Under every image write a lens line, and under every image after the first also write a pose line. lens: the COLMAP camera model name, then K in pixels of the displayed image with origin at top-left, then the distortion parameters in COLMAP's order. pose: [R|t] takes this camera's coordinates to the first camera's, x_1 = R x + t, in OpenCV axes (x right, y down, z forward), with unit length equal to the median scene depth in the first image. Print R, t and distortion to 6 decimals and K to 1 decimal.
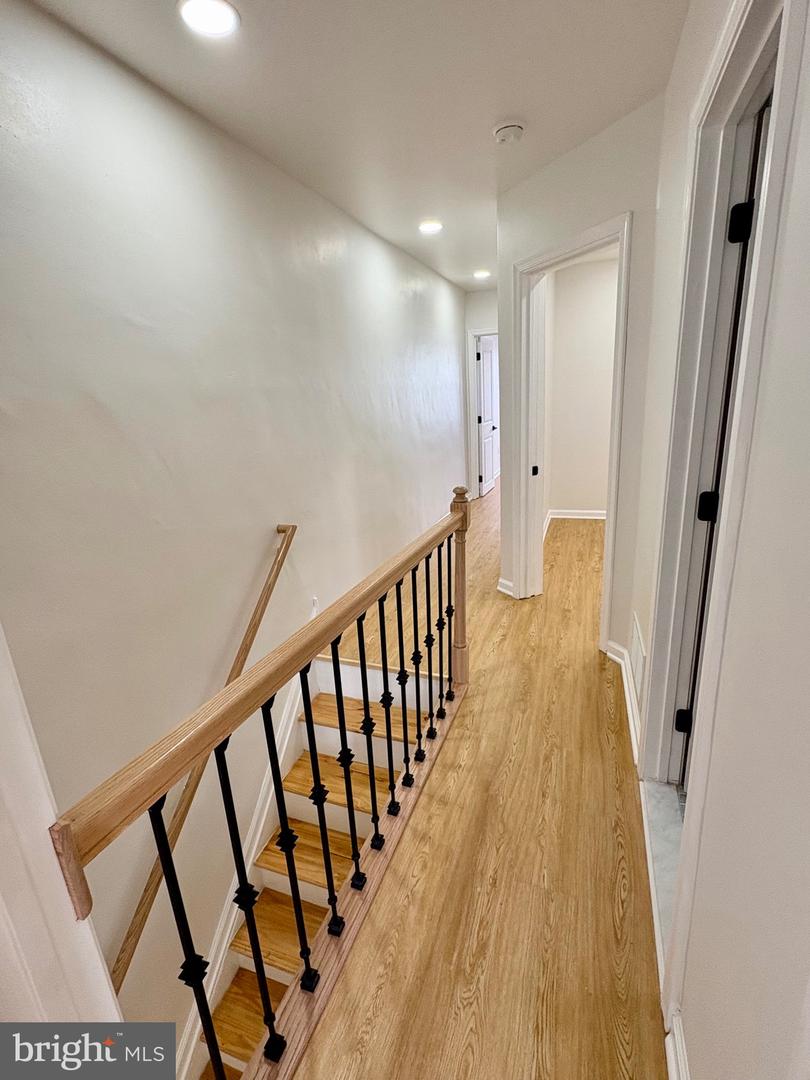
lens RADIAL K [[496.6, 0, 405.3], [0, 496.6, 540.3], [0, 0, 1]] dist [0.000923, 0.000009]
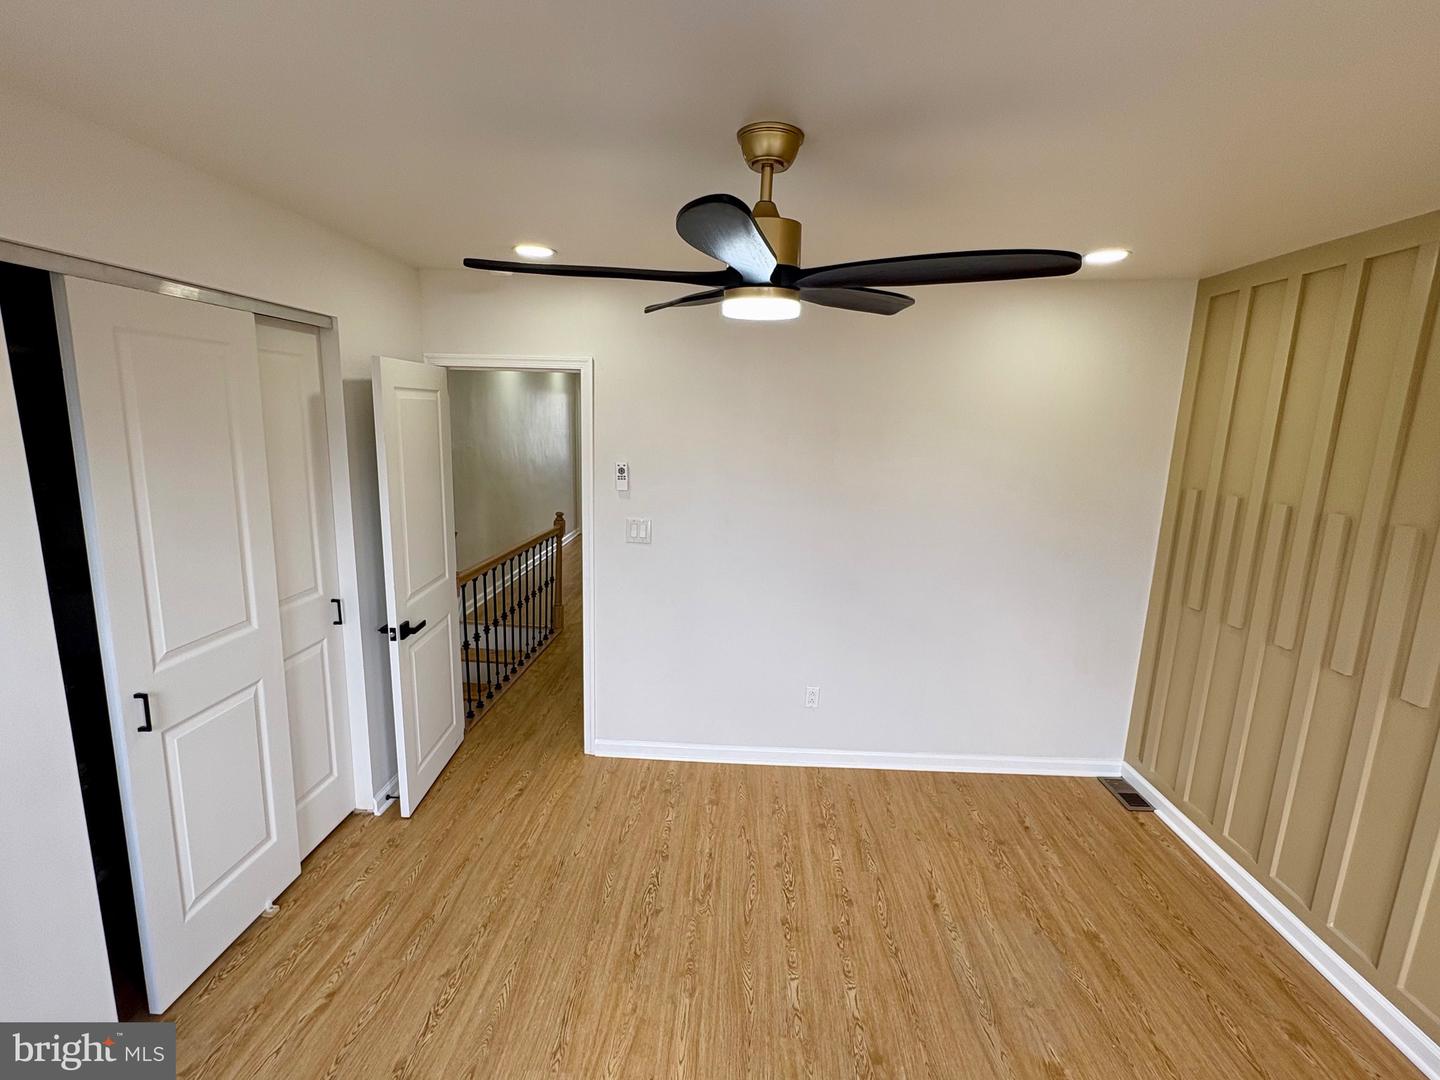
lens RADIAL K [[662.2, 0, 720.8], [0, 662.2, 540.5], [0, 0, 1]] dist [0.000923, 0.000009]
pose [[0.947918, 0.036902, 0.316370, -0.104008], [-0.005921, 0.995136, -0.098331, 0.247370], [-0.318460, 0.091337, 0.943526, -1.595166]]
